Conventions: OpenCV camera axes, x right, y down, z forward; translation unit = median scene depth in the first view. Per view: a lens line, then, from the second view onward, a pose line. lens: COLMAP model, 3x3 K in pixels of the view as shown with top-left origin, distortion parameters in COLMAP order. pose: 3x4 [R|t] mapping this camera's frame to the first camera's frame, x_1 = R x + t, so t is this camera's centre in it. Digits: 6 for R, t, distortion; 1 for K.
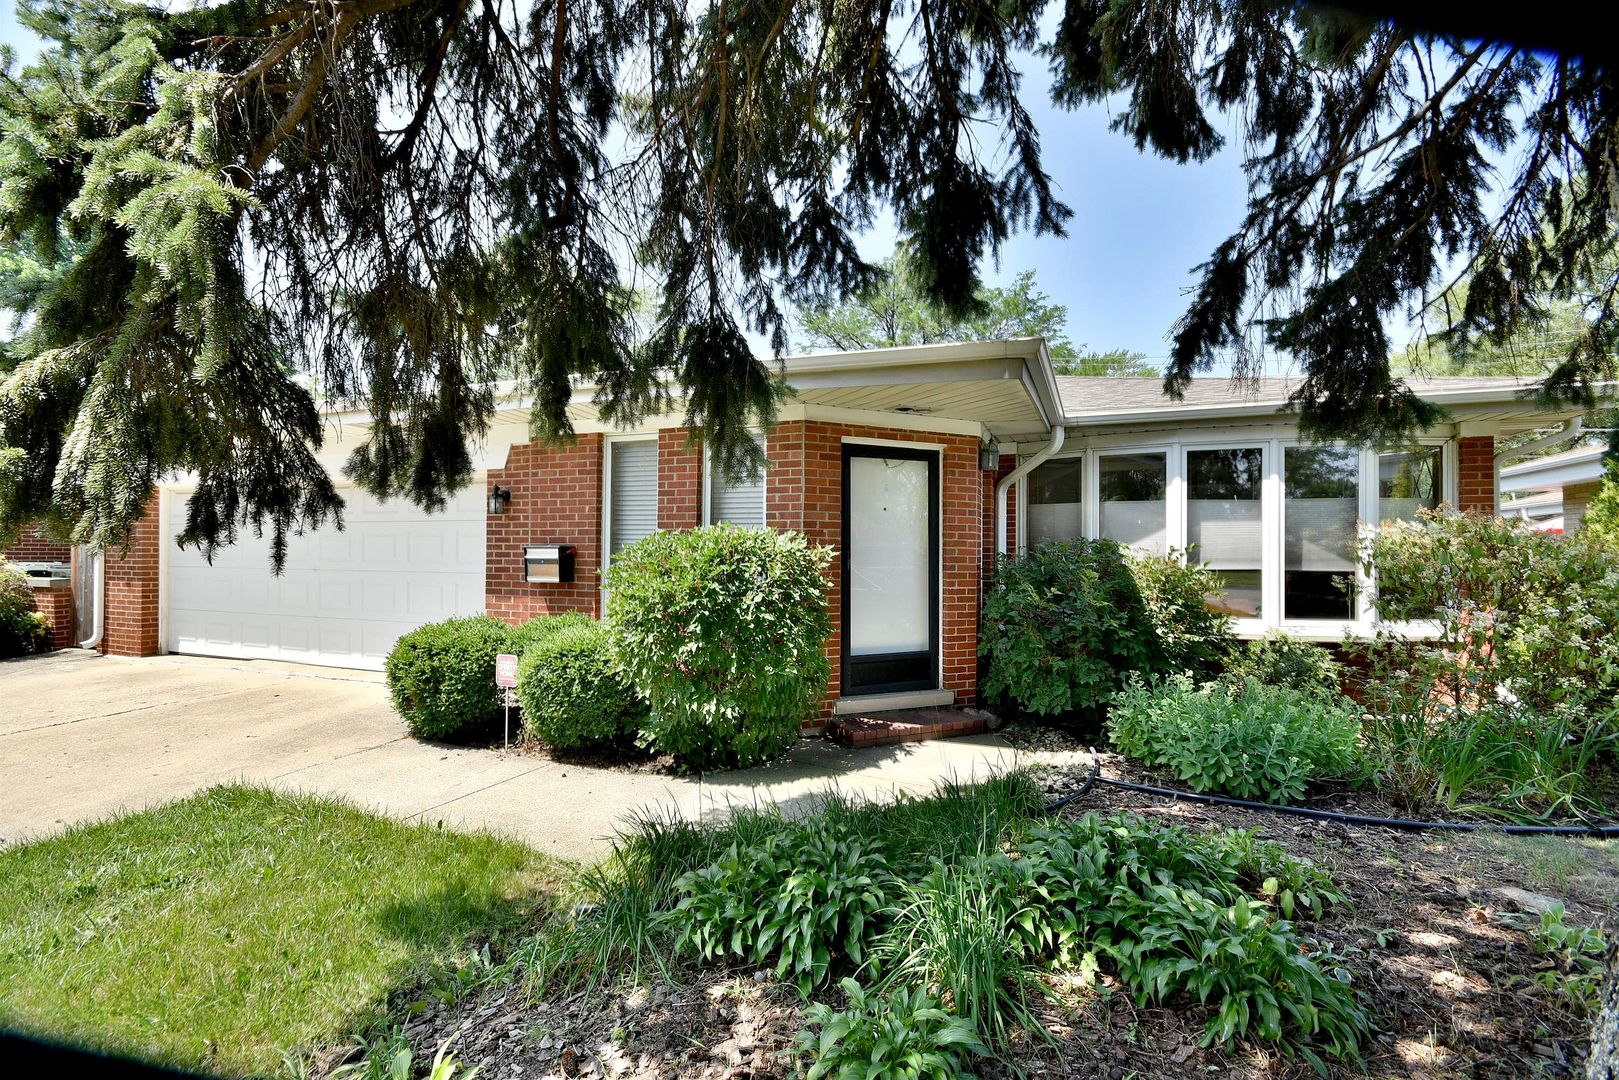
lens RADIAL K [[701.7, 0, 815.2], [0, 701.7, 543.5], [0, 0, 1]] dist [0.018289, -0.014362]
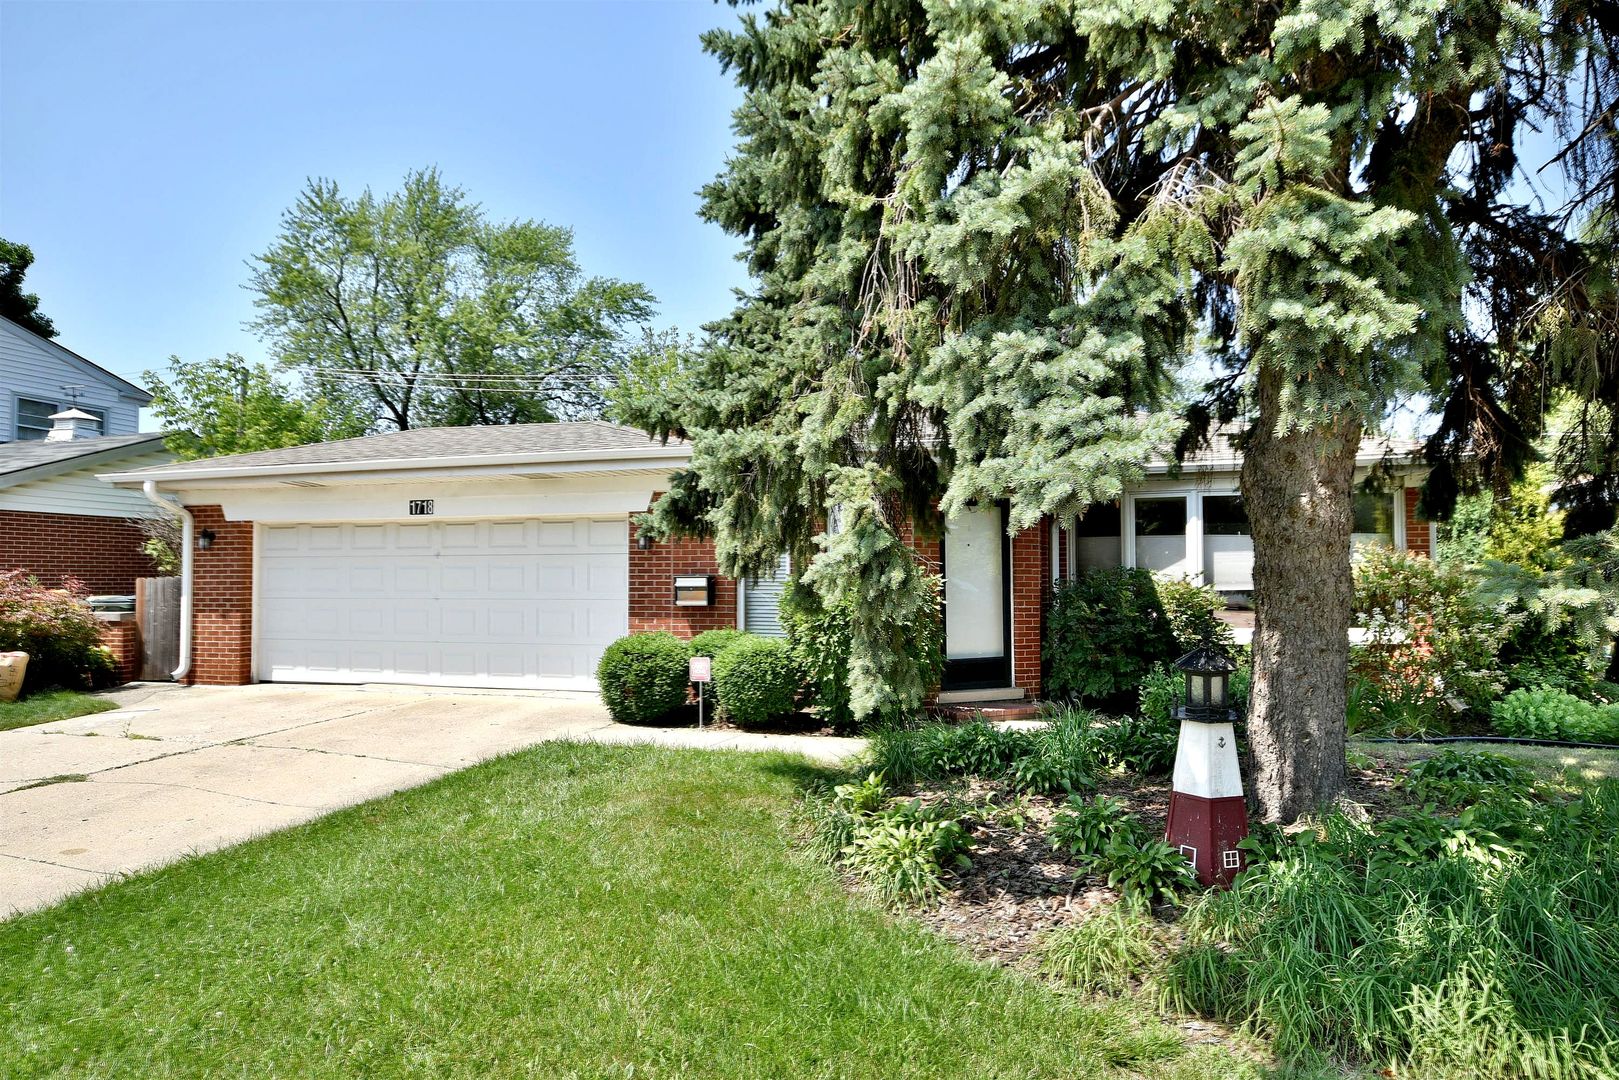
lens RADIAL K [[1035.5, 0, 809.5], [0, 1035.5, 540.0], [0, 0, 1]] dist [0.021995, 0.003306]
pose [[0.998102, -0.005935, 0.061288, -0.294307], [0.007481, 0.999659, -0.025023, -0.012583], [-0.061118, 0.025434, 0.997806, -0.828434]]
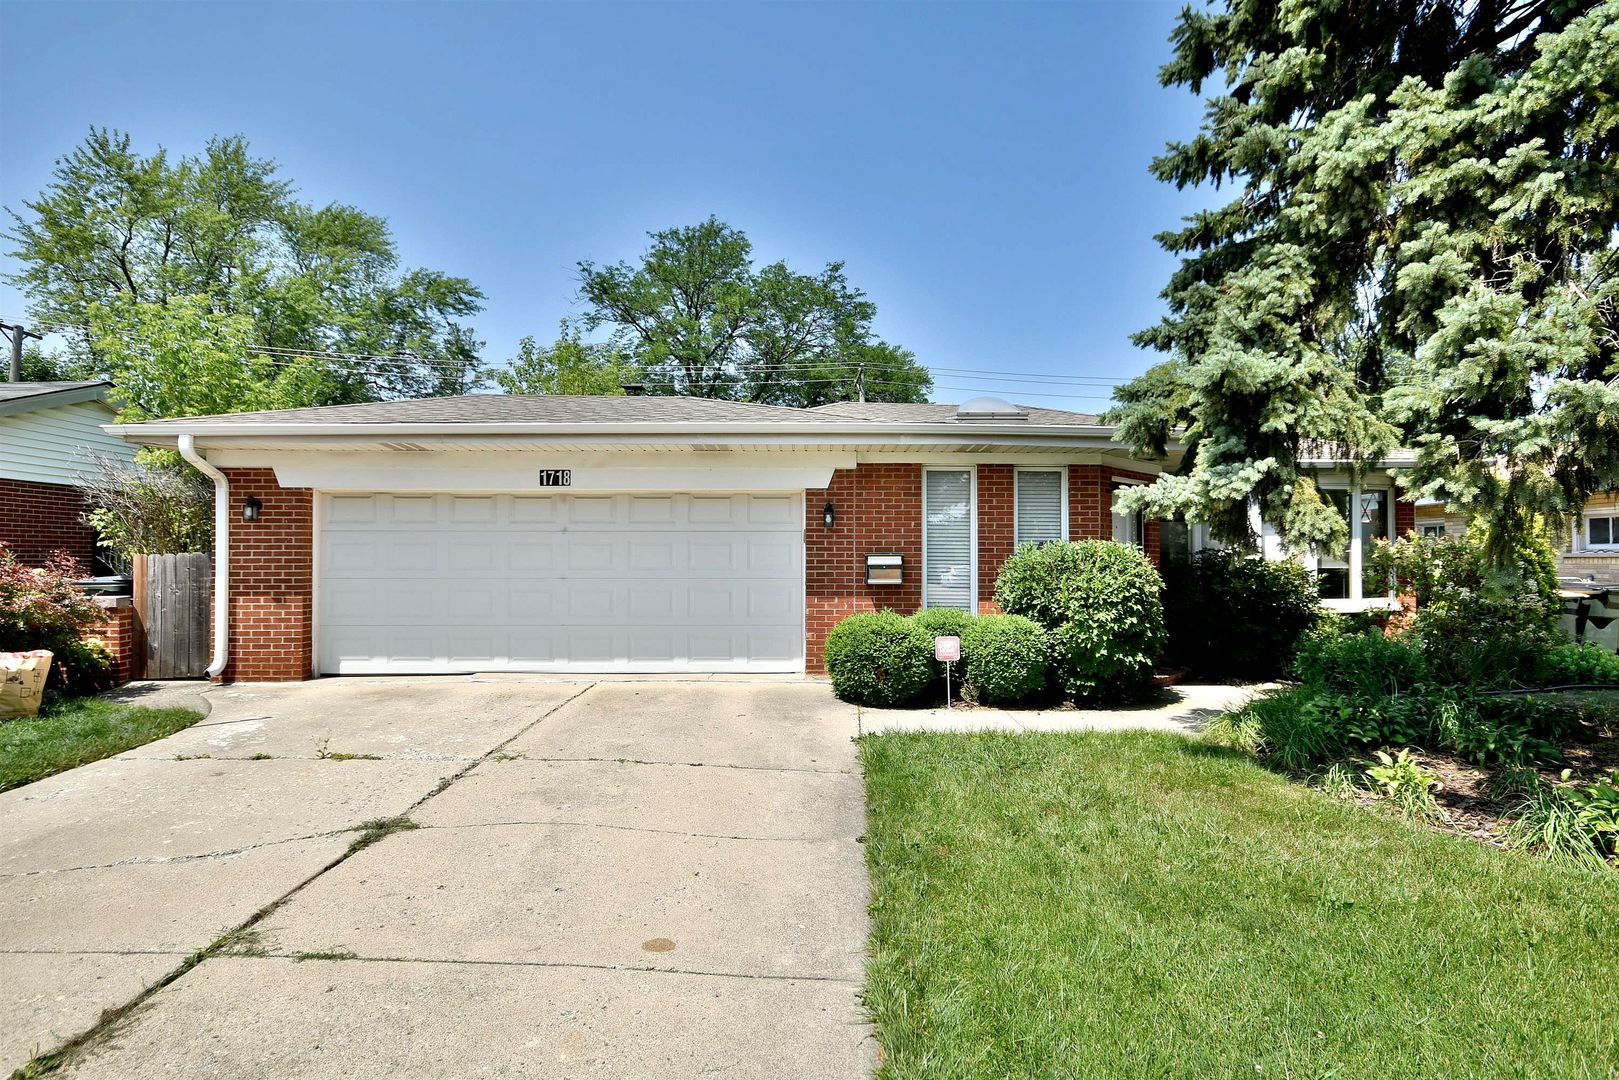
lens RADIAL K [[849.2, 0, 805.8], [0, 849.2, 545.3], [0, 0, 1]] dist [0.011527, -0.001560]
pose [[0.926869, -0.000211, 0.375385, -1.079894], [0.001205, 0.999996, -0.002412, -0.008819], [-0.375383, 0.002688, 0.926866, -0.322751]]
